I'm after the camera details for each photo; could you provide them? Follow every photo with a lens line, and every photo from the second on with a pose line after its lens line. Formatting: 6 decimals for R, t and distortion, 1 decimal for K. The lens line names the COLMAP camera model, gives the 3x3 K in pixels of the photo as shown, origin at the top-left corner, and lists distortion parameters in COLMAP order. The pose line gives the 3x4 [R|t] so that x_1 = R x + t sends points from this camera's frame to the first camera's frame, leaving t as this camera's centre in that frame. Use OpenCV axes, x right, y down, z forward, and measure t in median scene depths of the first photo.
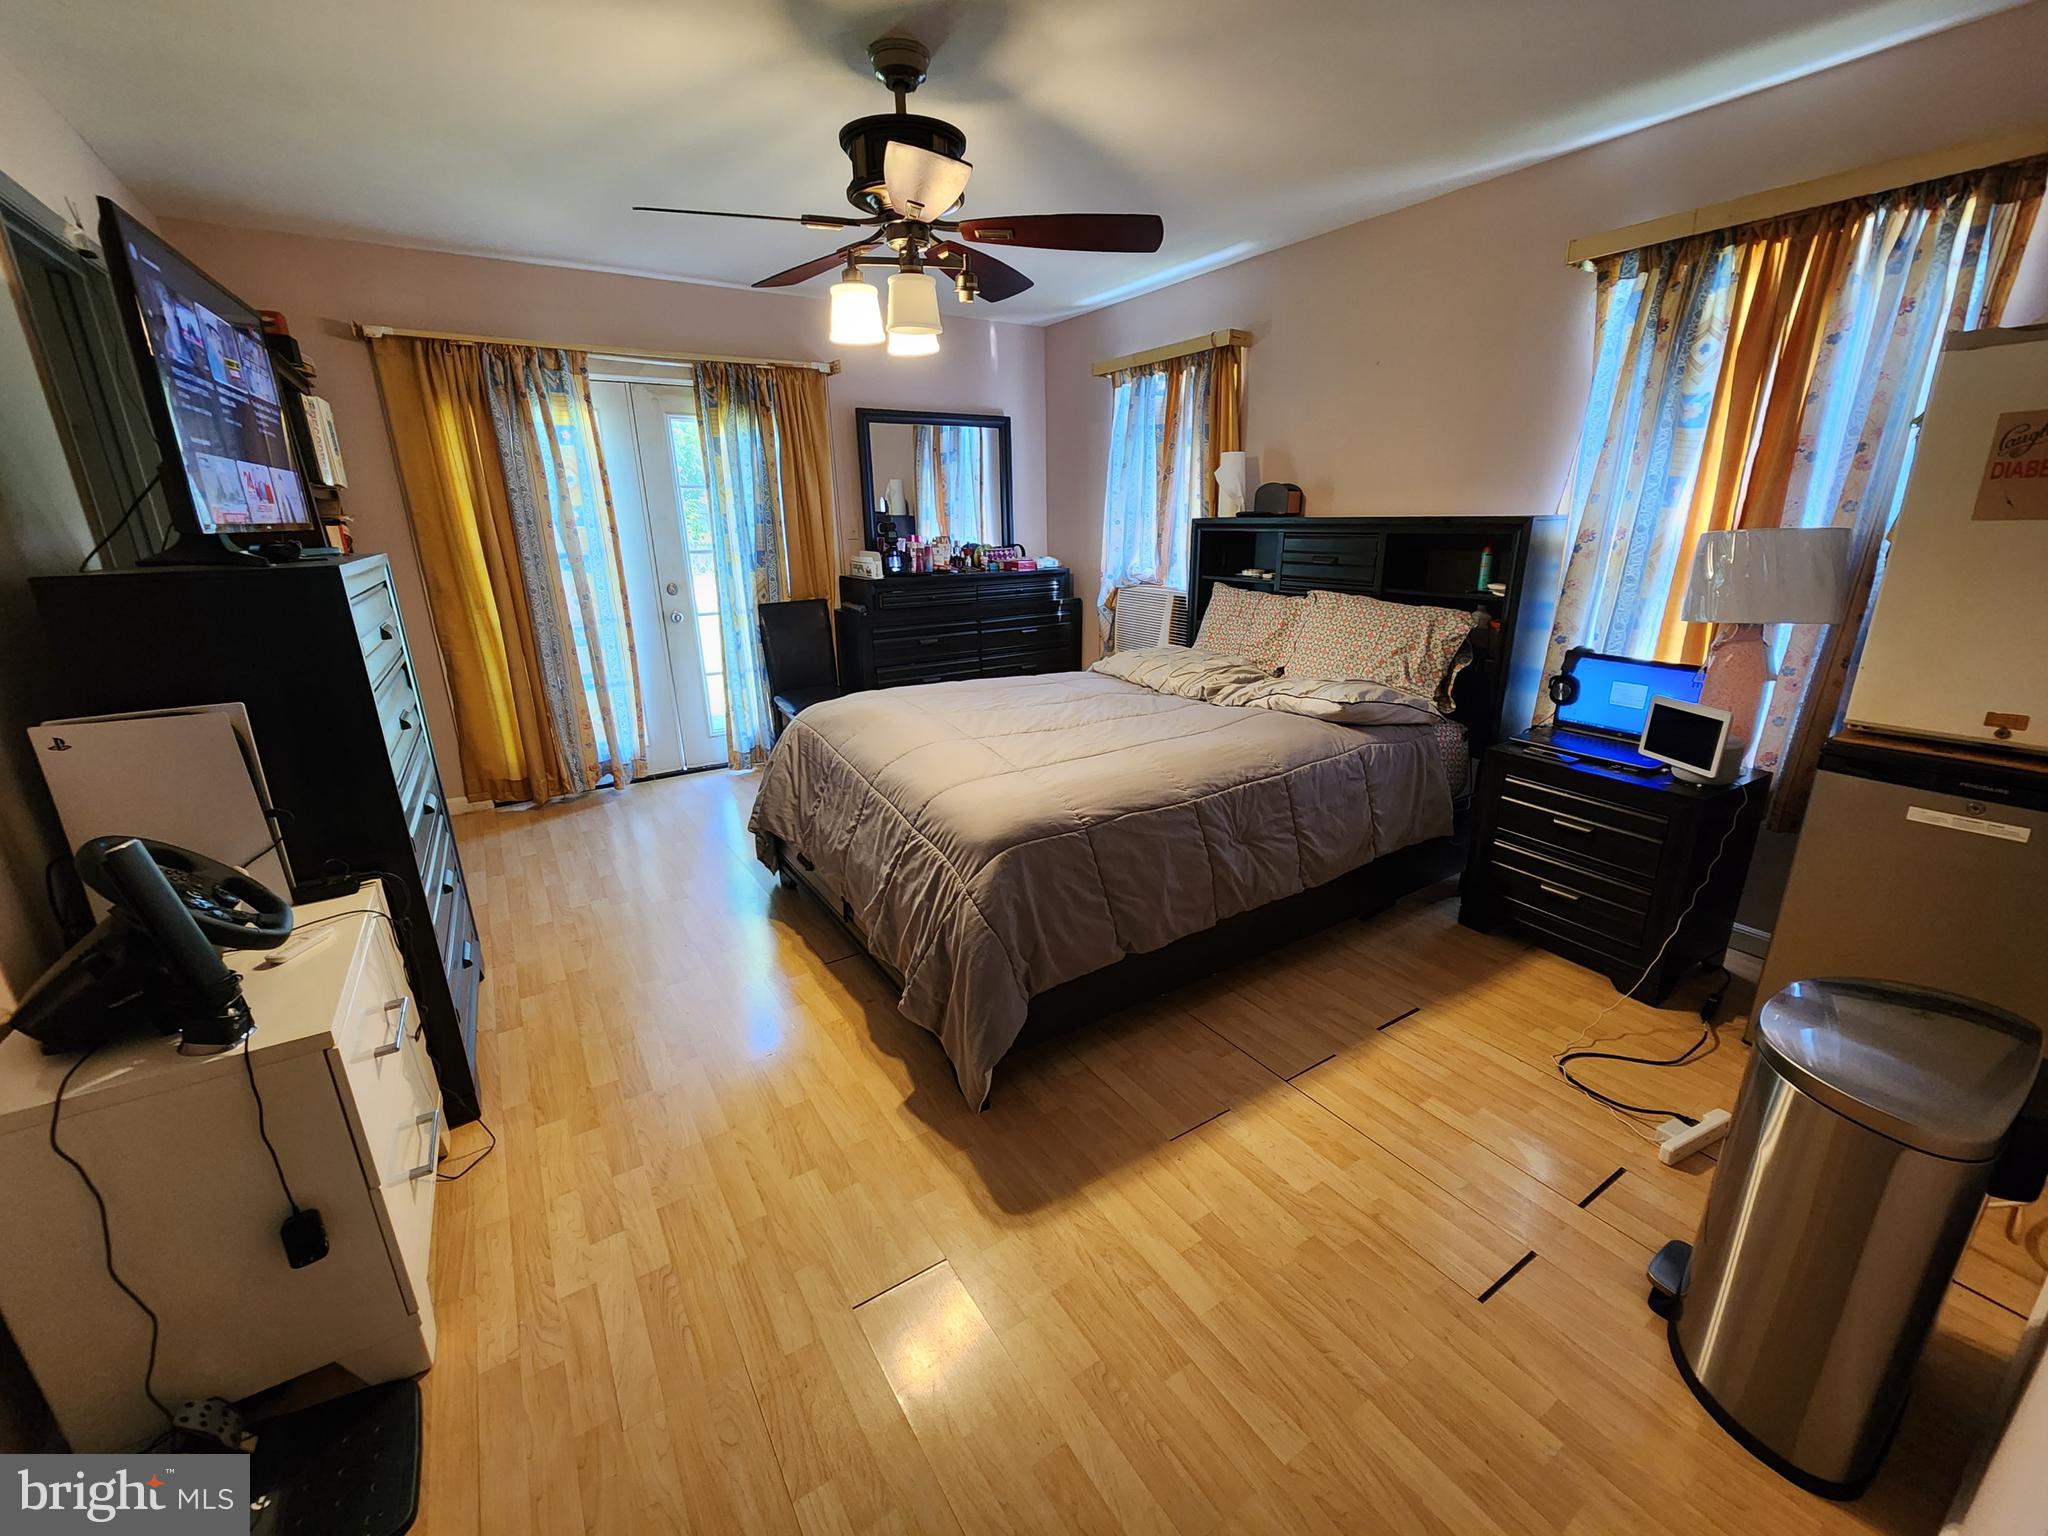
lens RADIAL K [[836.7, 0, 1035.8], [0, 836.7, 776.2], [0, 0, 1]] dist [0.006914, -0.003469]
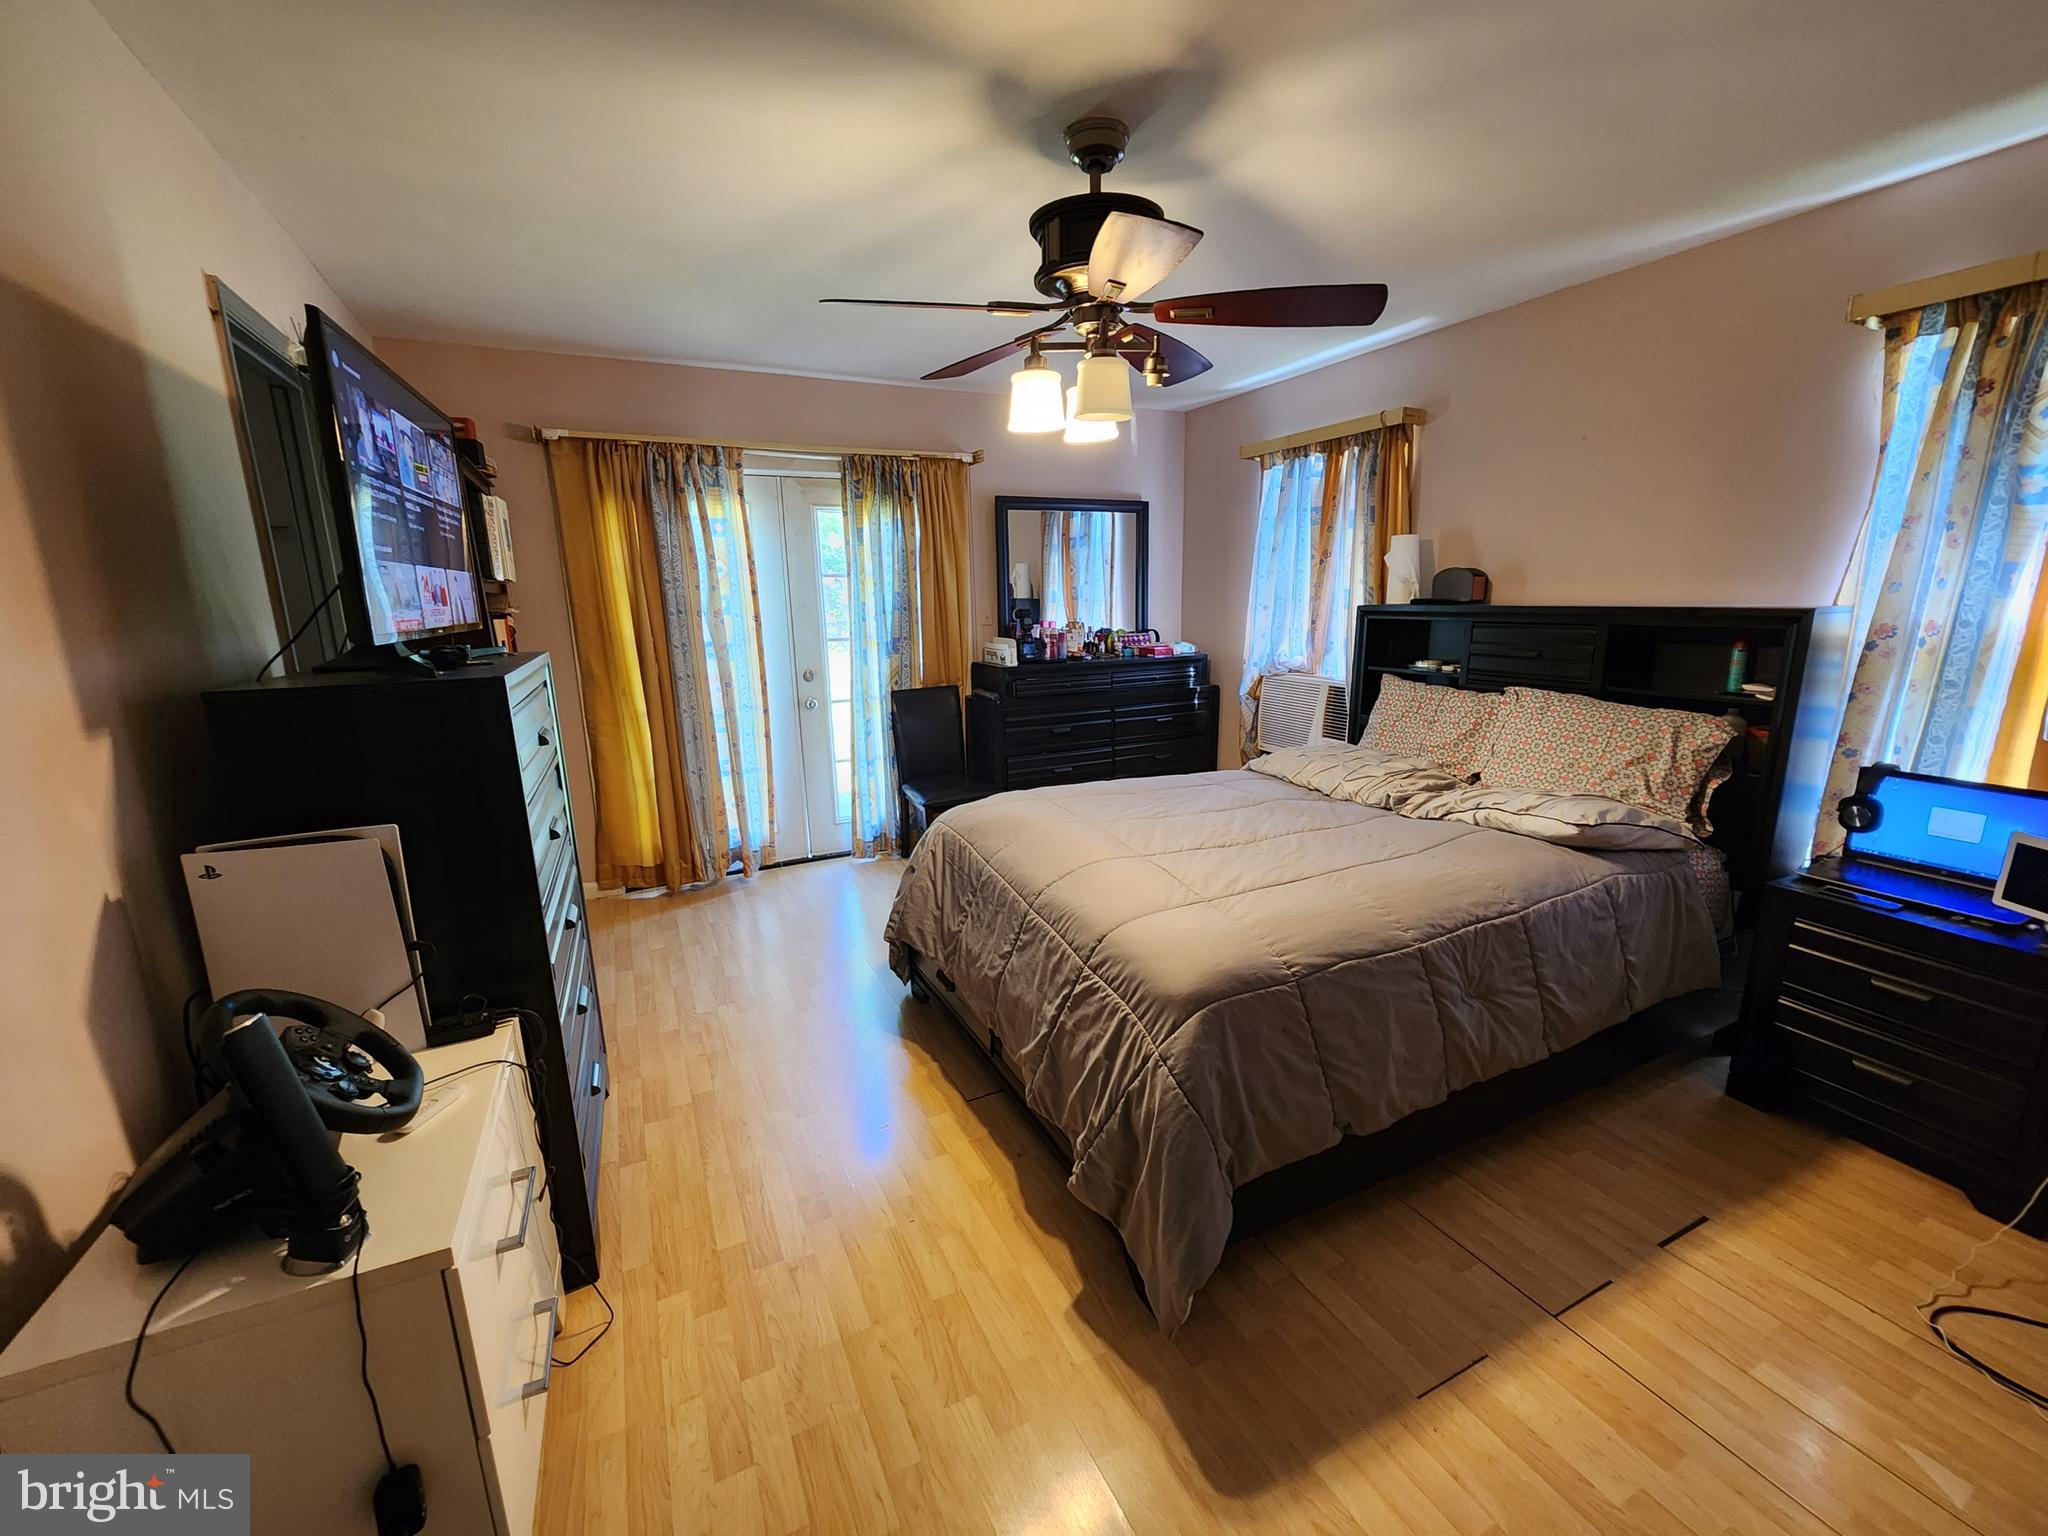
lens RADIAL K [[836.7, 0, 1035.8], [0, 836.7, 776.2], [0, 0, 1]] dist [0.006914, -0.003469]
pose [[0.993345, 0.019956, -0.113434, -0.090066], [-0.029519, 0.996090, -0.083262, -0.052871], [0.111329, 0.086056, 0.990051, 0.101163]]
